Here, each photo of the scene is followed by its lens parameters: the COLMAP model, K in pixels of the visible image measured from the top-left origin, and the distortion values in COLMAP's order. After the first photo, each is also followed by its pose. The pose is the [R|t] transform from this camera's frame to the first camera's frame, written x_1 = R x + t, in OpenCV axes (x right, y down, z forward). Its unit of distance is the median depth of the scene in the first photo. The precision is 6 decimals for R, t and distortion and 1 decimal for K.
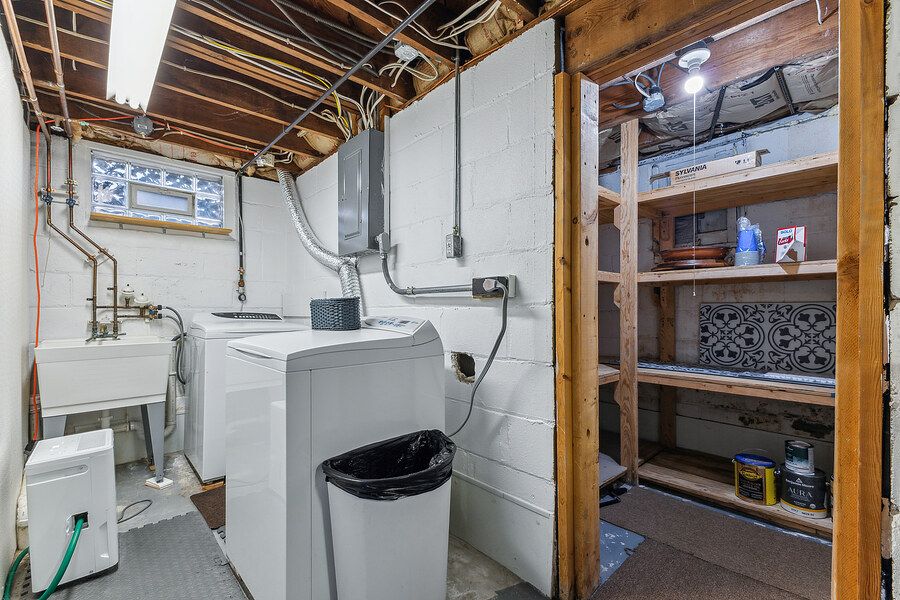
lens RADIAL K [[399.7, 0, 448.7], [0, 399.7, 308.6], [0, 0, 1]] dist [0.005356, 0.000155]
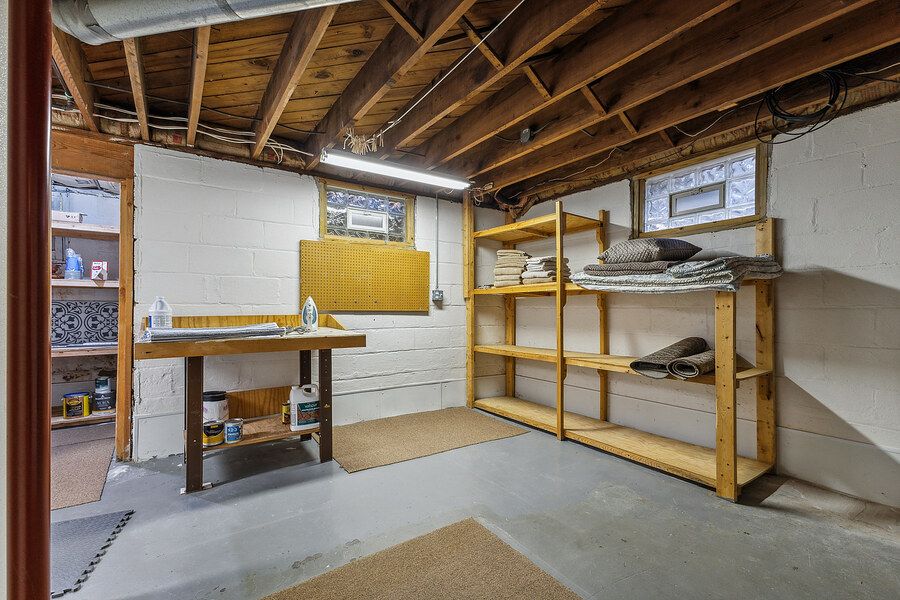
lens RADIAL K [[399.7, 0, 448.0], [0, 399.7, 304.4], [0, 0, 1]] dist [0.005356, 0.000155]
pose [[0.136409, 0.005785, 0.990636, -0.647566], [-0.006710, 0.999965, -0.004916, -0.004331], [-0.990630, -0.005976, 0.136443, -0.718510]]
